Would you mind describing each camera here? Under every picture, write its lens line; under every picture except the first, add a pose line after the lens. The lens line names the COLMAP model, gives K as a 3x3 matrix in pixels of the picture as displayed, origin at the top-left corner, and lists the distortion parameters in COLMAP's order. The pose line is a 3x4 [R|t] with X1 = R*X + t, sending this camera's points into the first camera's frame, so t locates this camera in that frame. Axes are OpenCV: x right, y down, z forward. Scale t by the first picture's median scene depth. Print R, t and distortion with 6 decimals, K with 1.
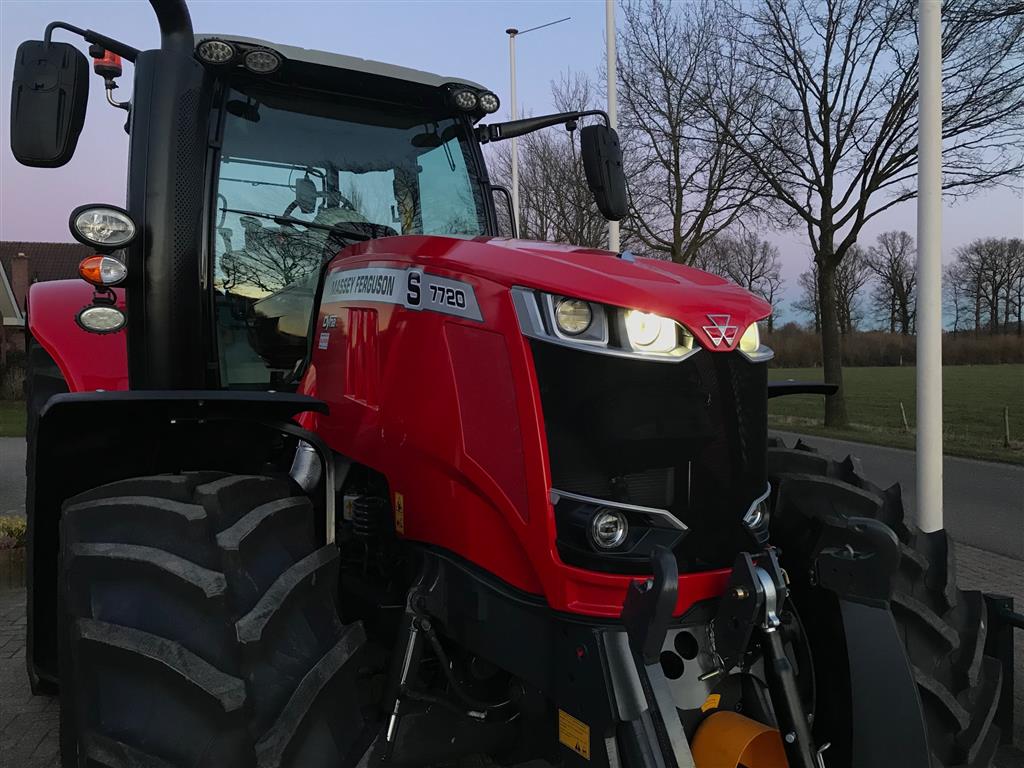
lens RADIAL K [[843.2, 0, 514.1], [0, 843.2, 386.5], [0, 0, 1]] dist [-0.005531, 0.015541]
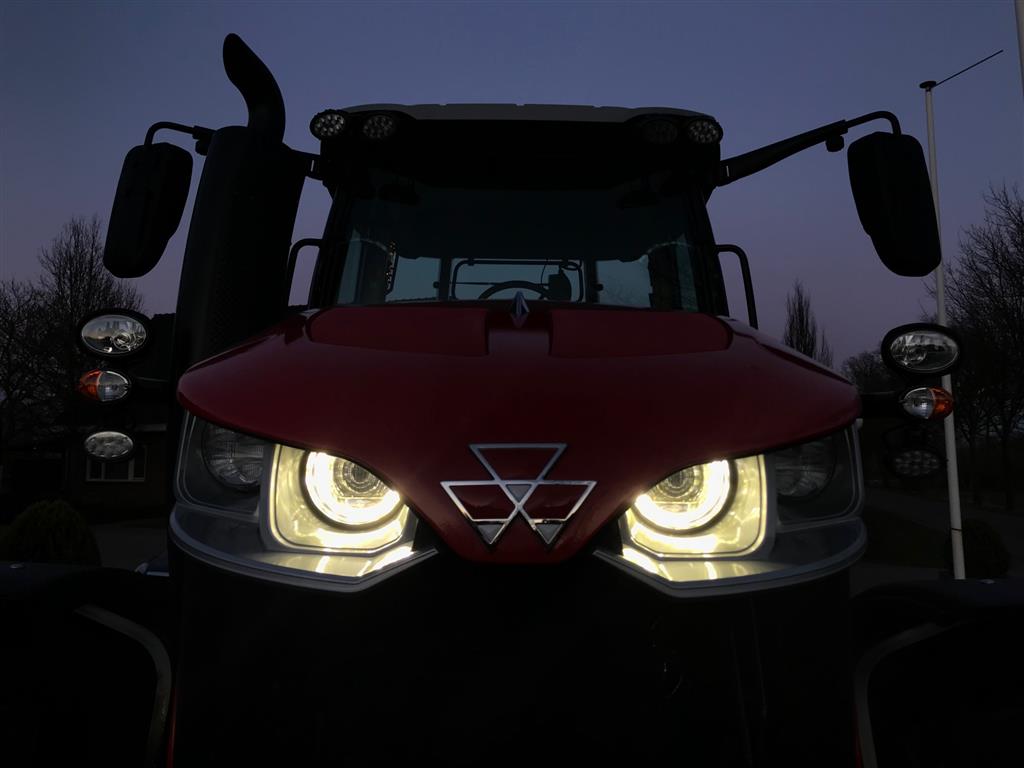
lens RADIAL K [[843.2, 0, 510.8], [0, 843.2, 383.4], [0, 0, 1]] dist [-0.005531, 0.015541]
pose [[0.846534, -0.038997, -0.530905, 0.196002], [-0.036673, 0.990671, -0.131245, -0.031643], [0.531071, 0.130573, 0.837207, 0.351399]]
